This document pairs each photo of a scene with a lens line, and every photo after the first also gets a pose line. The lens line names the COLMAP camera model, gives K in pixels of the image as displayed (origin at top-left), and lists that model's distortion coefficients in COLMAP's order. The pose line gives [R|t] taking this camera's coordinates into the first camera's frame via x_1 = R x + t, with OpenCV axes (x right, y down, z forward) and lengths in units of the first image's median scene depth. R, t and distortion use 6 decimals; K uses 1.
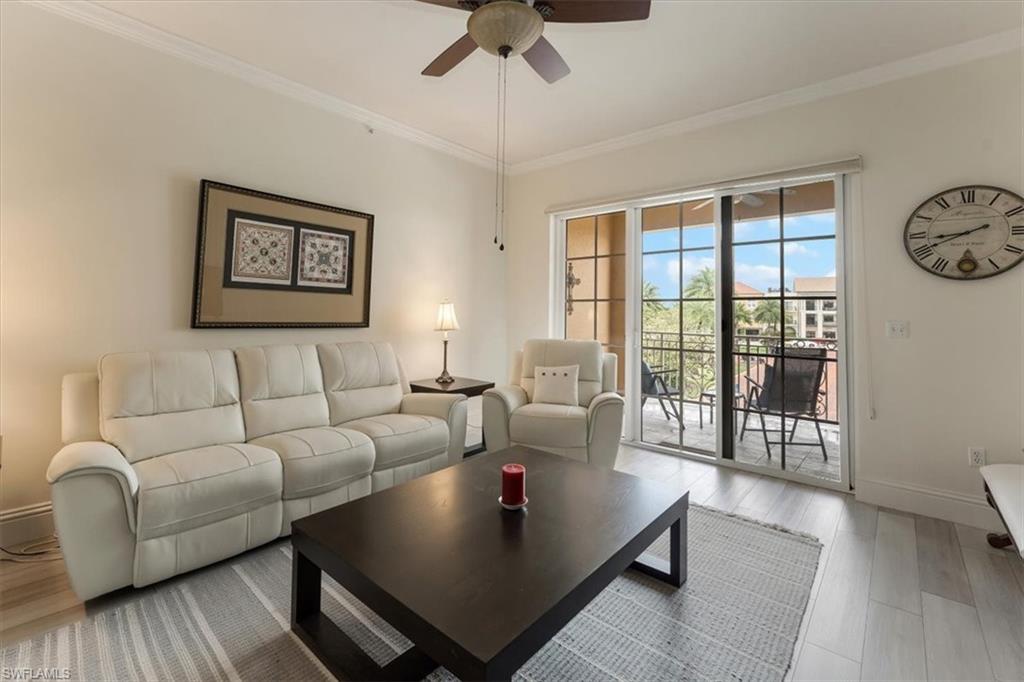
lens RADIAL K [[450.4, 0, 500.8], [0, 450.4, 295.1], [0, 0, 1]] dist [-0.005605, -0.000347]
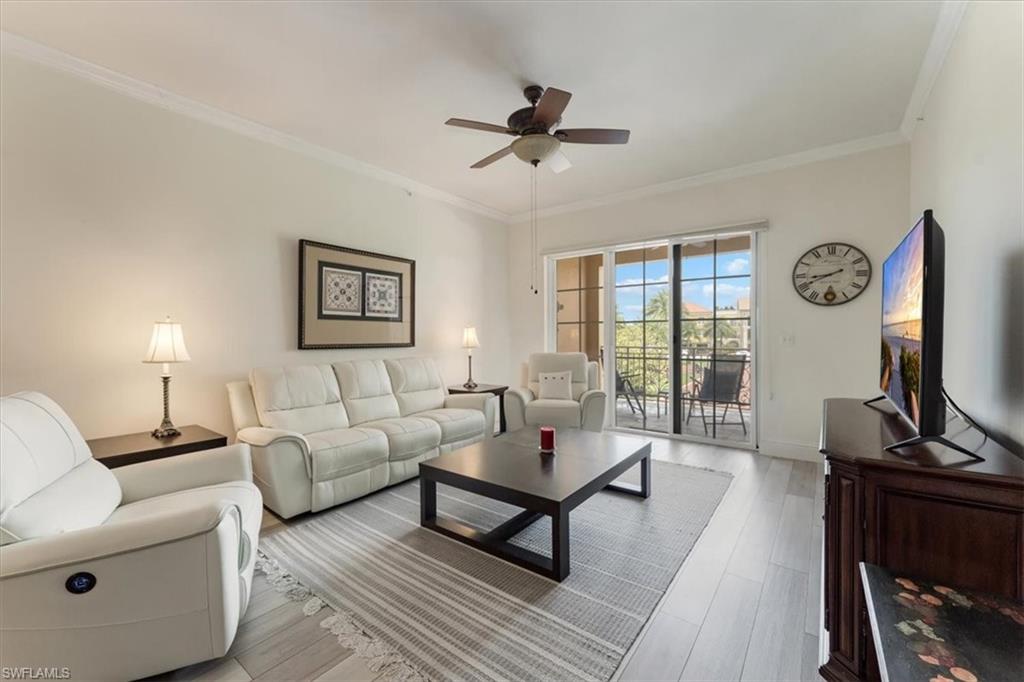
lens RADIAL K [[416.1, 0, 511.1], [0, 416.1, 338.4], [0, 0, 1]] dist [-0.000276, -0.000169]
pose [[0.996651, -0.021002, 0.079033, -0.123688], [0.016928, 0.998510, 0.051869, -0.012615], [-0.080005, -0.050357, 0.995522, -0.271541]]
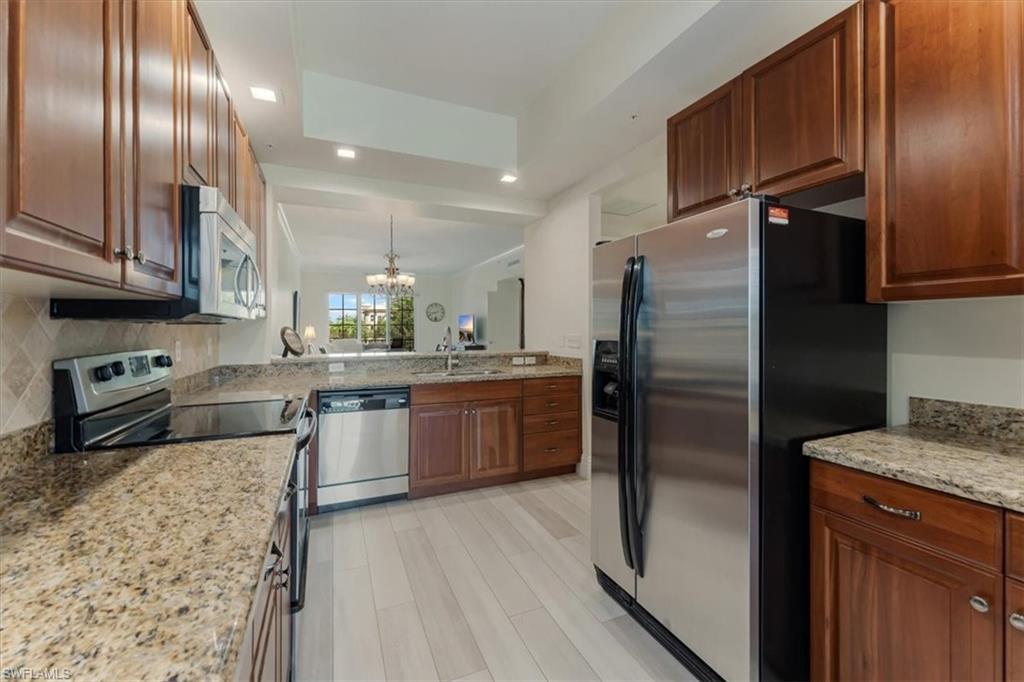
lens RADIAL K [[416.1, 0, 511.1], [0, 416.1, 338.4], [0, 0, 1]] dist [-0.000276, -0.000169]
pose [[0.418324, -0.039603, 0.907434, -2.459581], [-0.023806, 0.998228, 0.054540, -0.104296], [-0.907986, -0.044418, 0.416640, -1.496501]]
